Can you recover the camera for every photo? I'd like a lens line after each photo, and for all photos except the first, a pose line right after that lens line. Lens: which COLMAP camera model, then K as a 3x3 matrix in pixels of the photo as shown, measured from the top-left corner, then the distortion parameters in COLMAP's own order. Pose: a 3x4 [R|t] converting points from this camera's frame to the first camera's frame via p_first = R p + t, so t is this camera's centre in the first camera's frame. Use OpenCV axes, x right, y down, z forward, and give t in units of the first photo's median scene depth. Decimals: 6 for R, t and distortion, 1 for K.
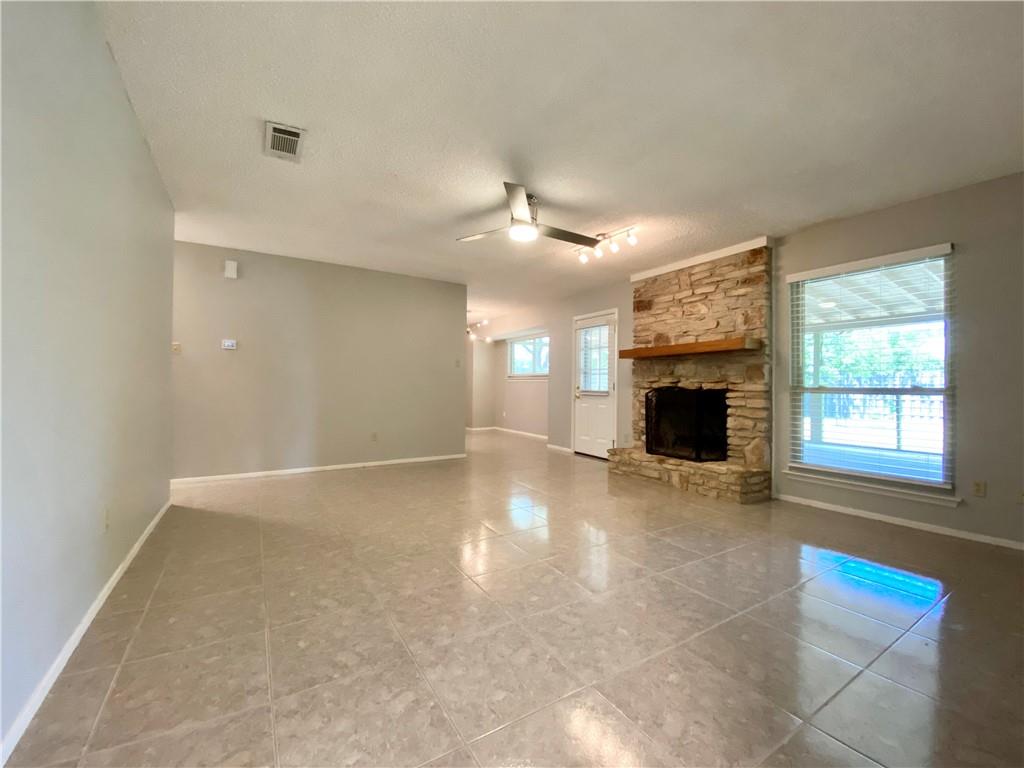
lens RADIAL K [[419.1, 0, 498.2], [0, 419.1, 383.0], [0, 0, 1]] dist [0.021129, -0.021220]
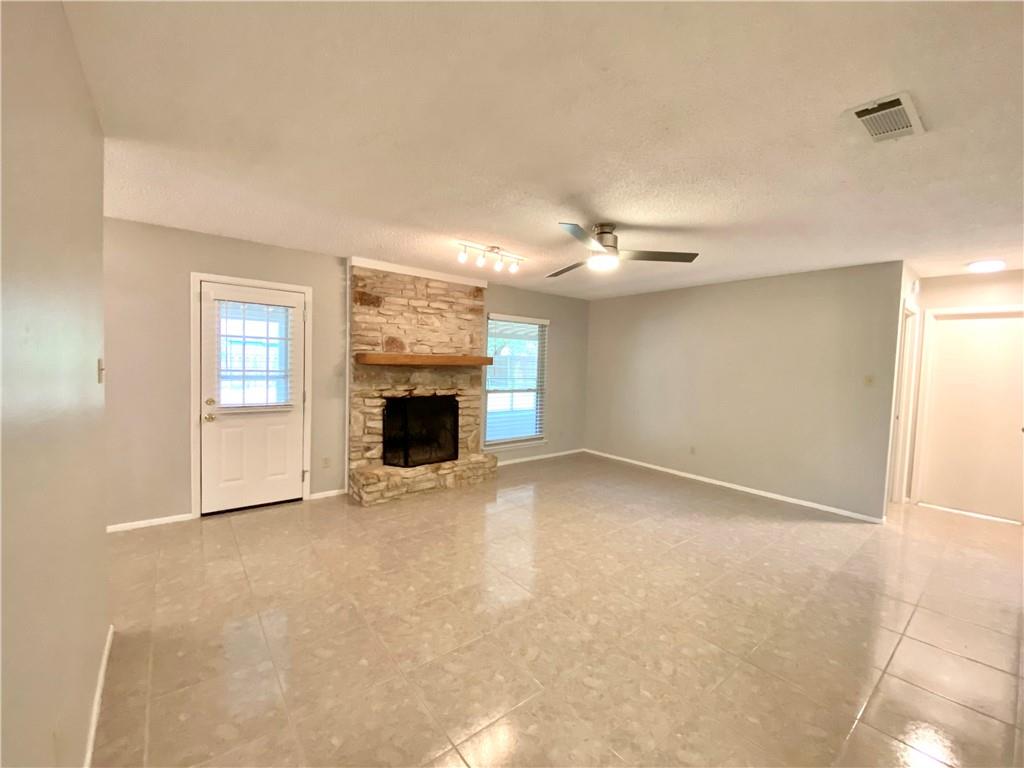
lens RADIAL K [[419.1, 0, 498.2], [0, 419.1, 383.0], [0, 0, 1]] dist [0.021129, -0.021220]
pose [[-0.163038, -0.071433, 0.984030, -0.617581], [-0.040437, 0.997021, 0.065676, -0.095990], [-0.985791, -0.029084, -0.165441, 1.006861]]
